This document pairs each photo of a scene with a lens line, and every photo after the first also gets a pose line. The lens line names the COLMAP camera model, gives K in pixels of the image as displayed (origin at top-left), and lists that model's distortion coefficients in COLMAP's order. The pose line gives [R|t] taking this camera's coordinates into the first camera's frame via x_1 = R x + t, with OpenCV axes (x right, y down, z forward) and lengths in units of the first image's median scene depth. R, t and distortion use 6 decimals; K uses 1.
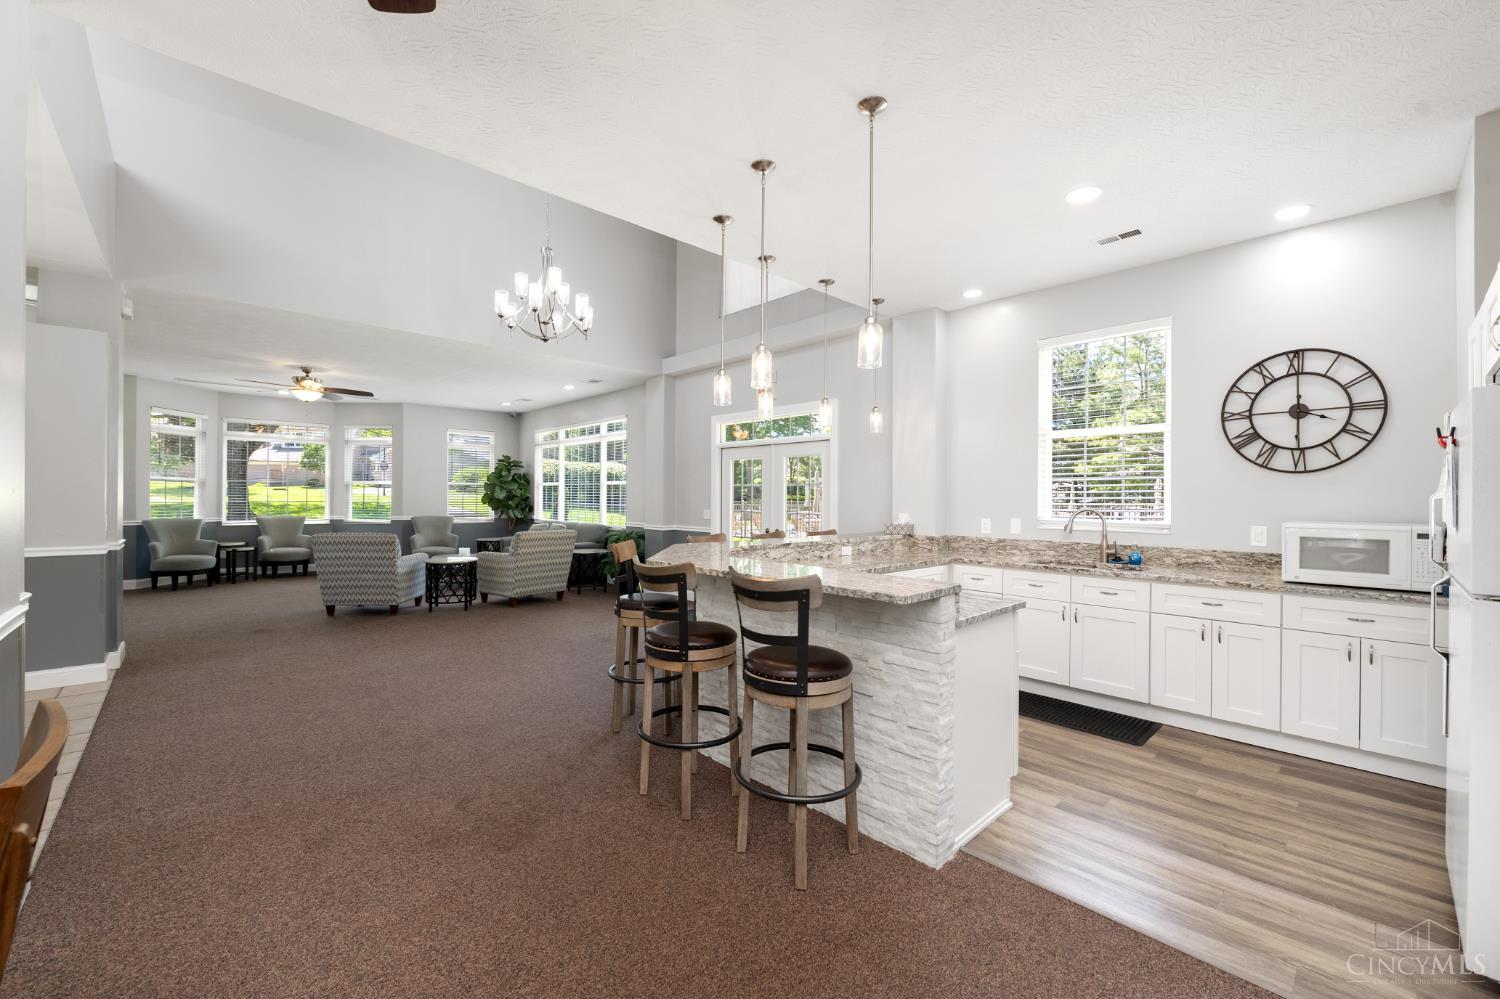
lens RADIAL K [[602.2, 0, 746.1], [0, 602.2, 494.2], [0, 0, 1]] dist [-0.003746, -0.000326]
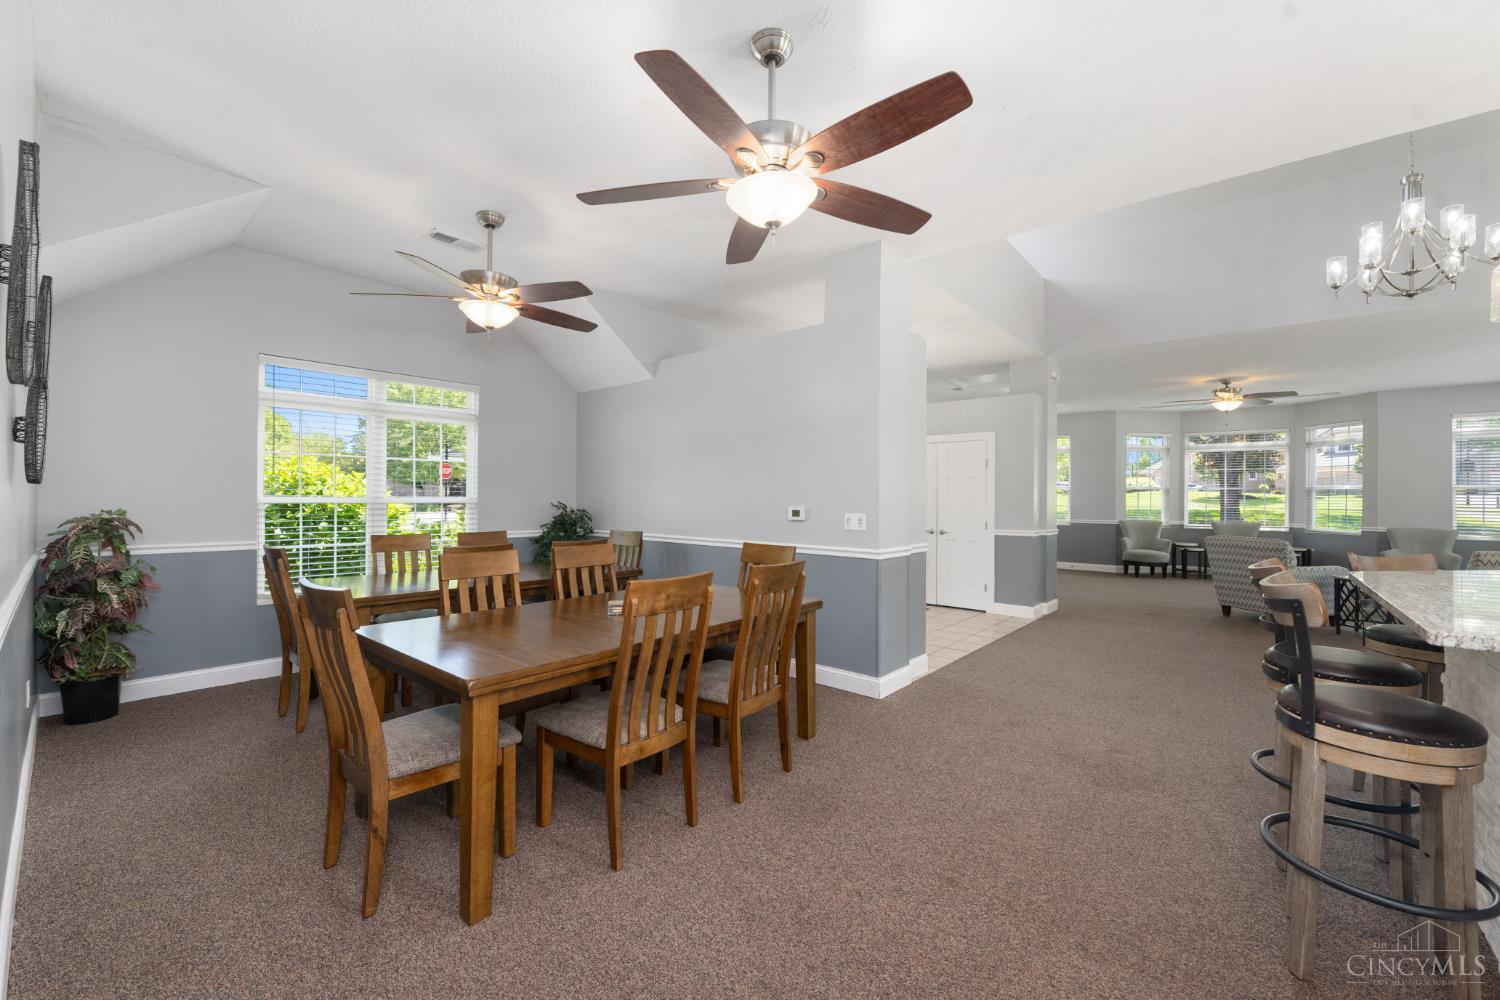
lens RADIAL K [[602.2, 0, 746.1], [0, 602.2, 494.7], [0, 0, 1]] dist [-0.003746, -0.000326]
pose [[0.118129, -0.012375, -0.992921, 0.195570], [-0.003751, 0.999910, -0.012908, 0.007215], [0.992991, 0.005249, 0.118072, 0.041279]]
